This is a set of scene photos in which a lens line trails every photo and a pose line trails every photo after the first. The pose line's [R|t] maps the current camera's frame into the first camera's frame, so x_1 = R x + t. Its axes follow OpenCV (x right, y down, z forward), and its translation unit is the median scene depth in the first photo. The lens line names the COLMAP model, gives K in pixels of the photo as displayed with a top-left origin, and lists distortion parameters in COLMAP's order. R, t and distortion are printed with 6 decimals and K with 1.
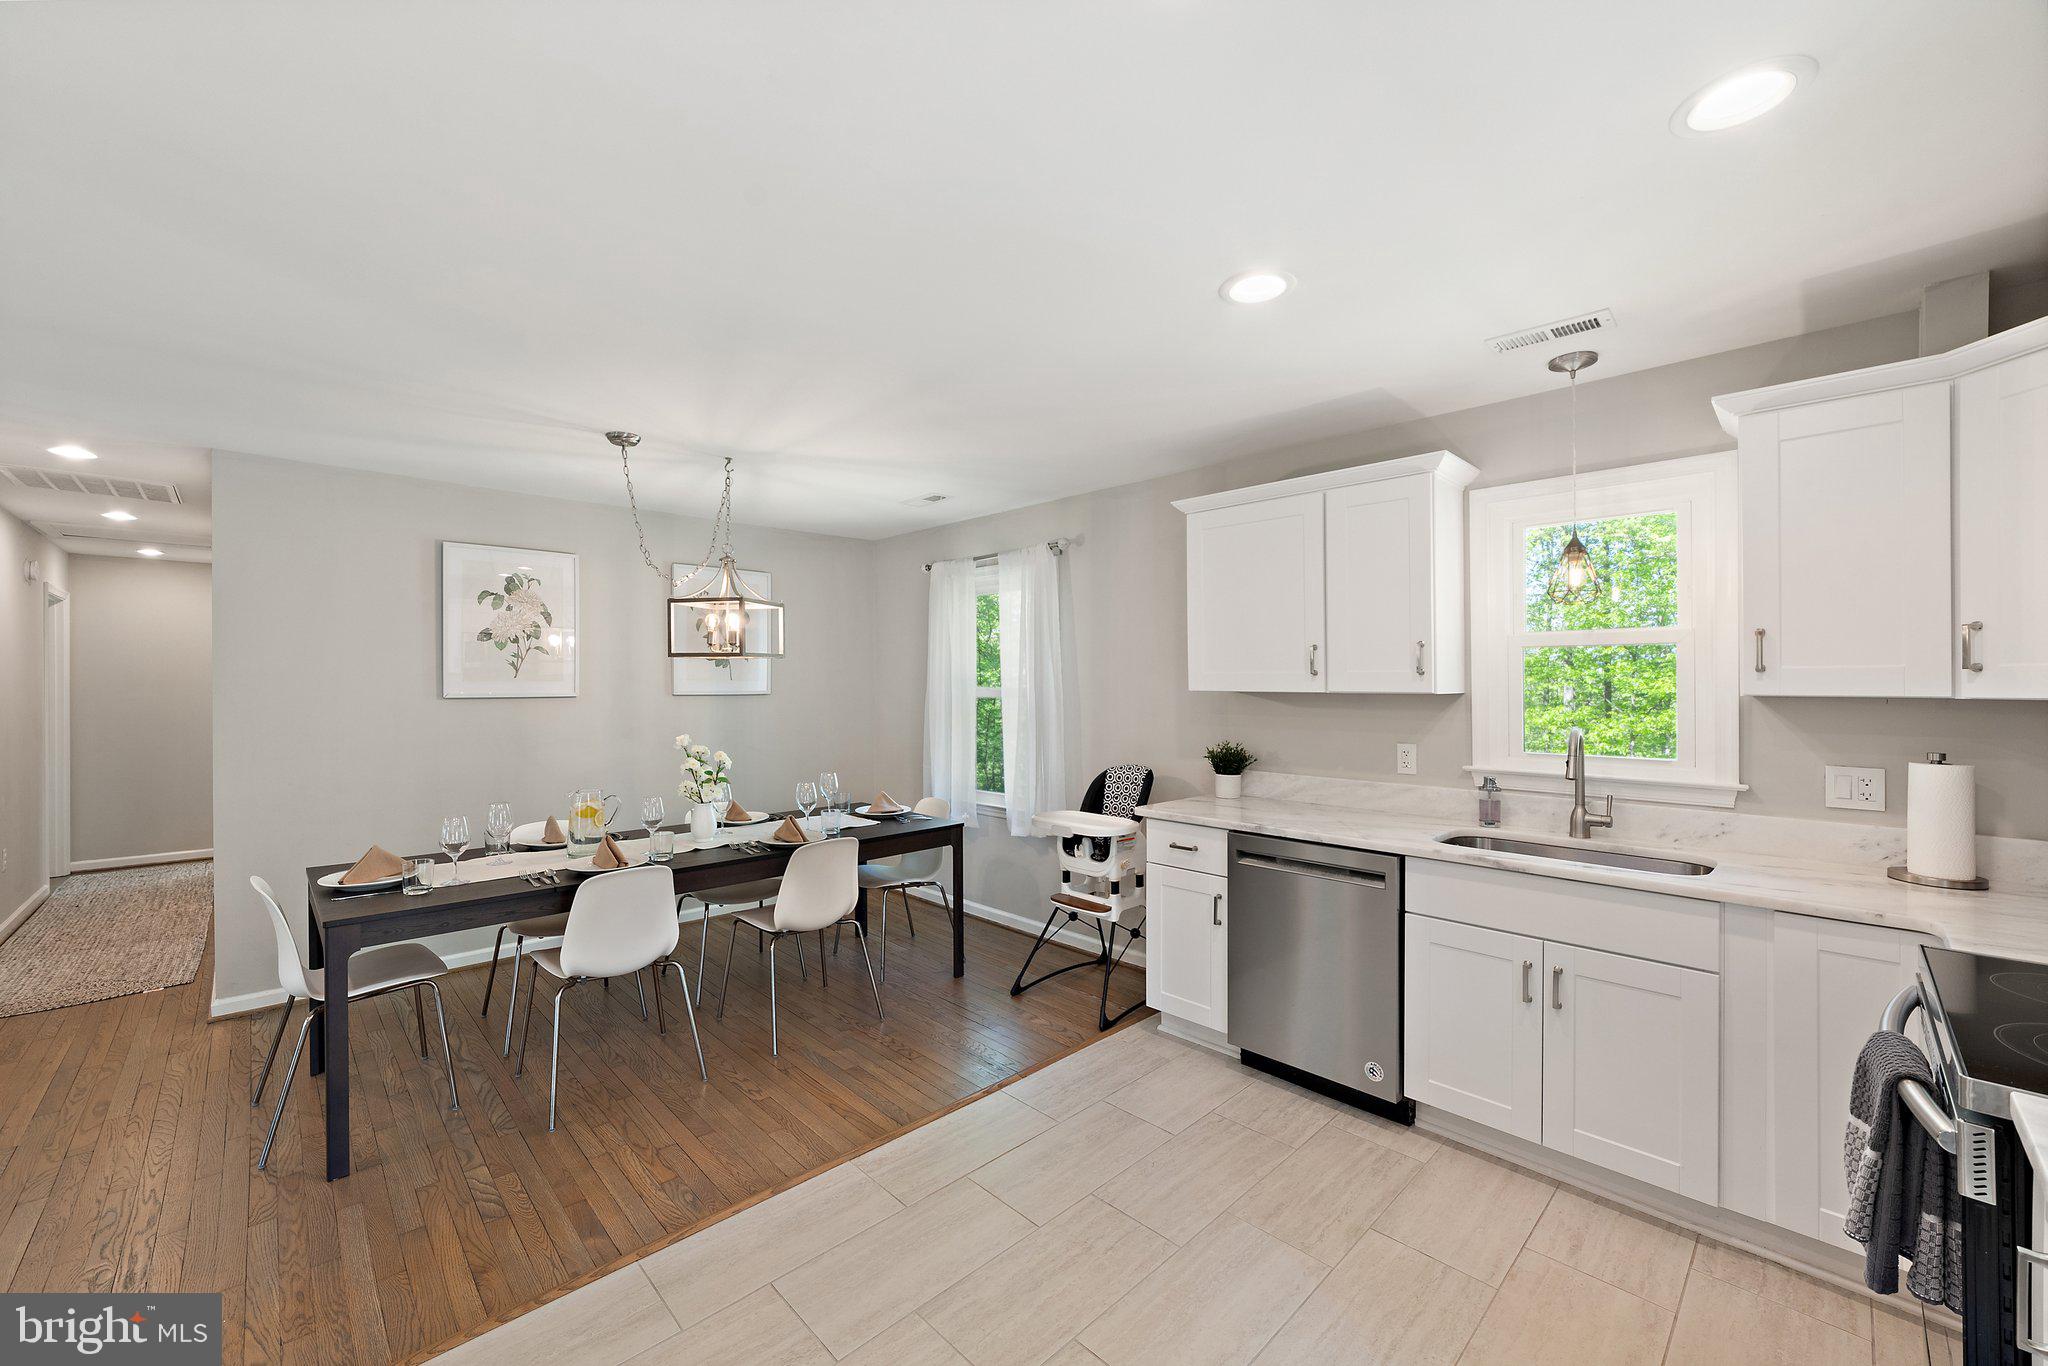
lens RADIAL K [[818.5, 0, 1007.3], [0, 818.5, 678.4], [0, 0, 1]] dist [-0.006141, 0.002471]
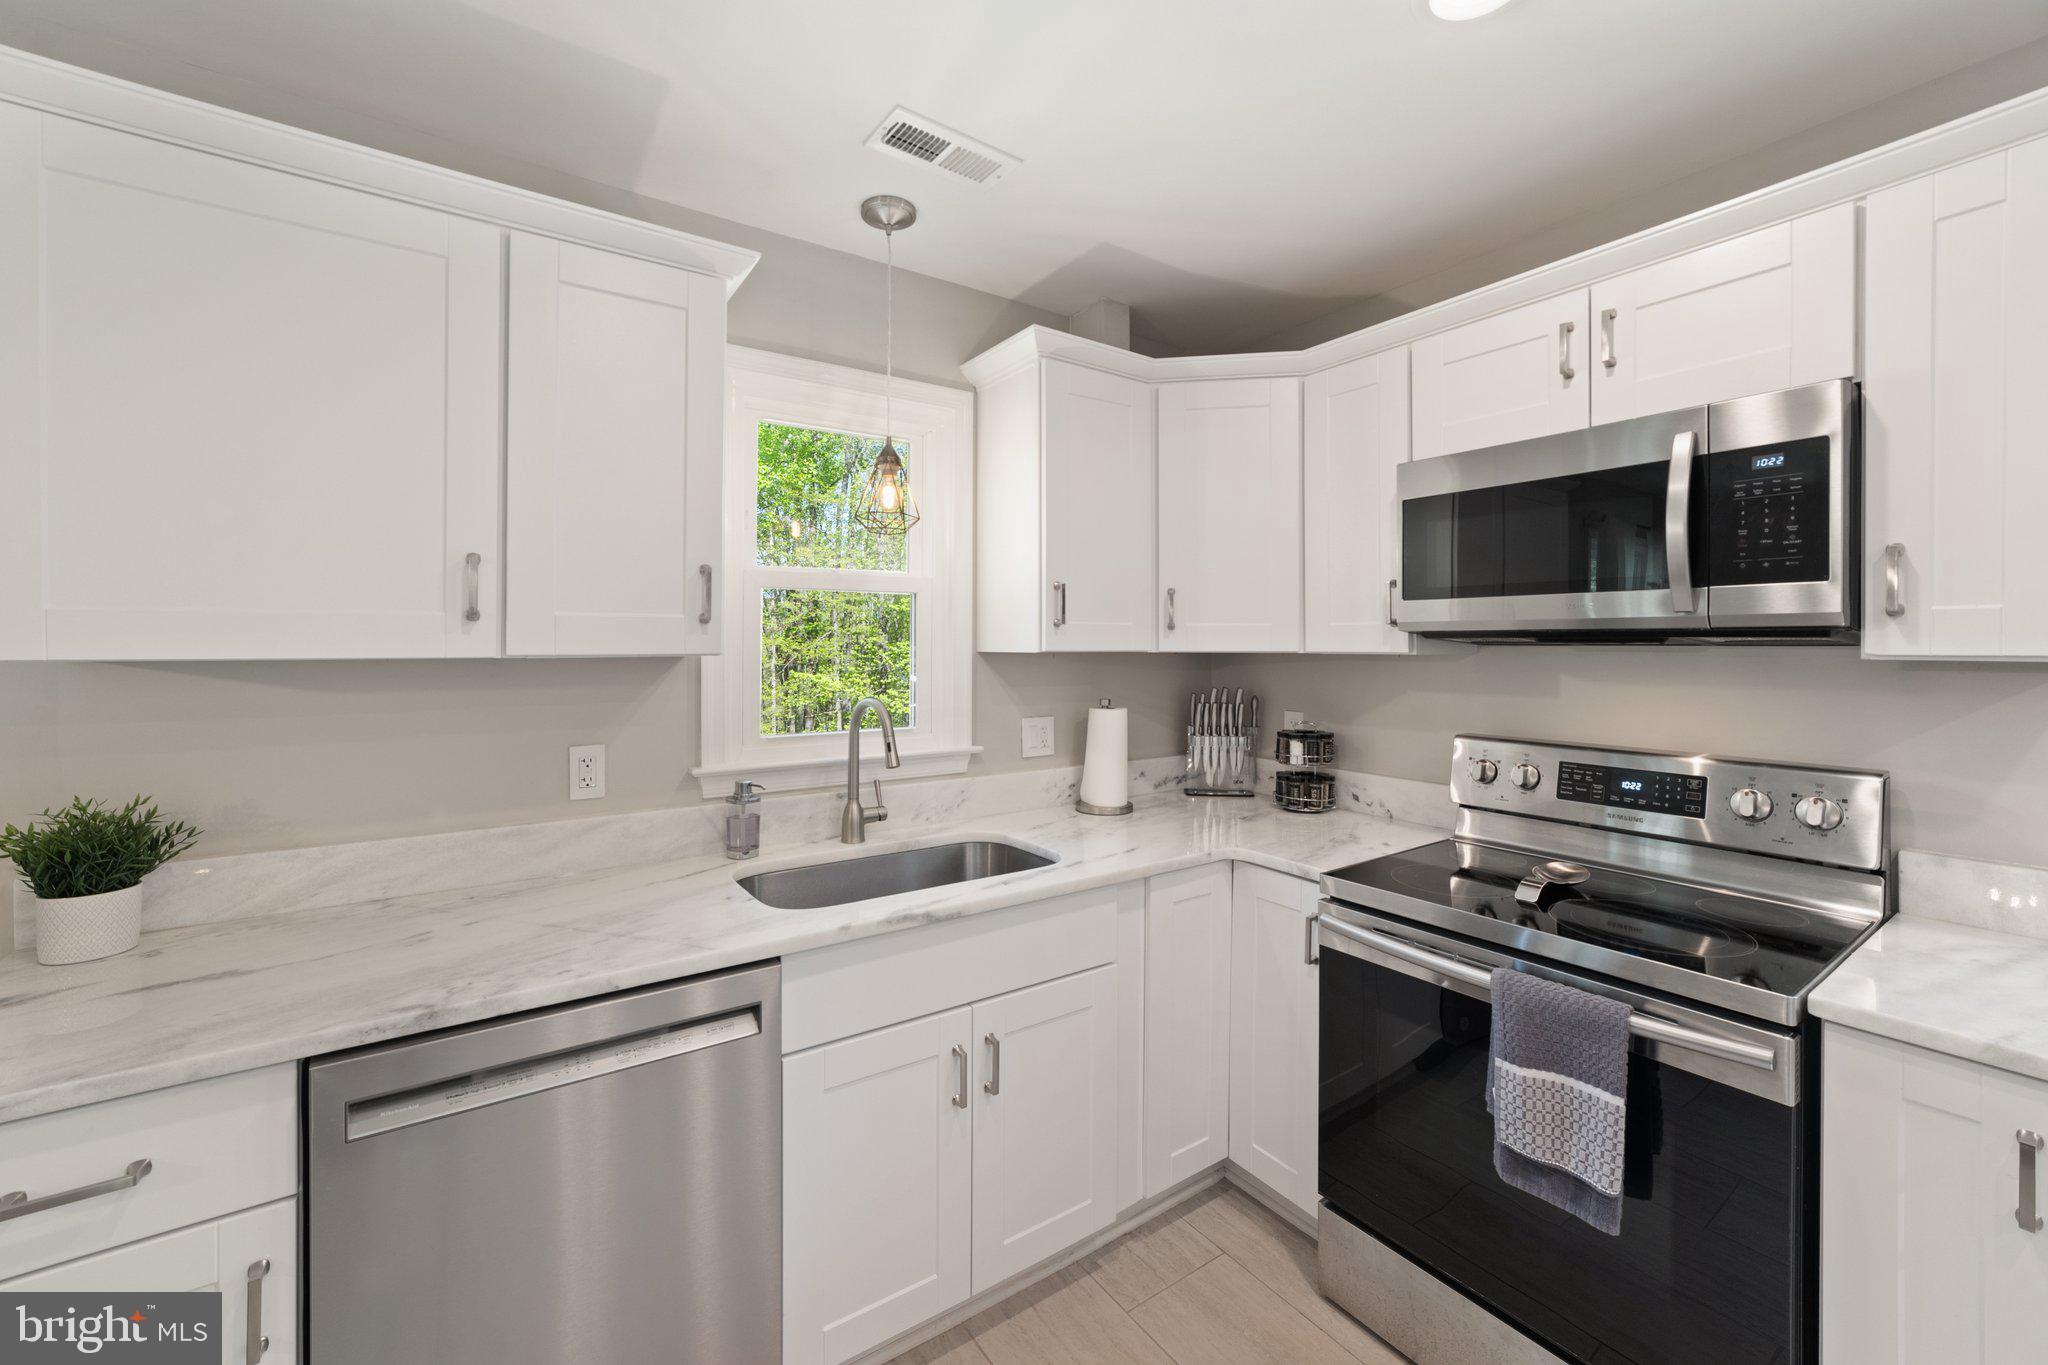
lens RADIAL K [[818.5, 0, 1026.2], [0, 818.5, 640.0], [0, 0, 1]] dist [-0.006141, 0.002471]
pose [[0.165870, 0.000868, 0.986147, -0.017158], [-0.004833, 0.999988, -0.000068, 0.004418], [-0.986136, -0.004755, 0.165873, 0.508135]]
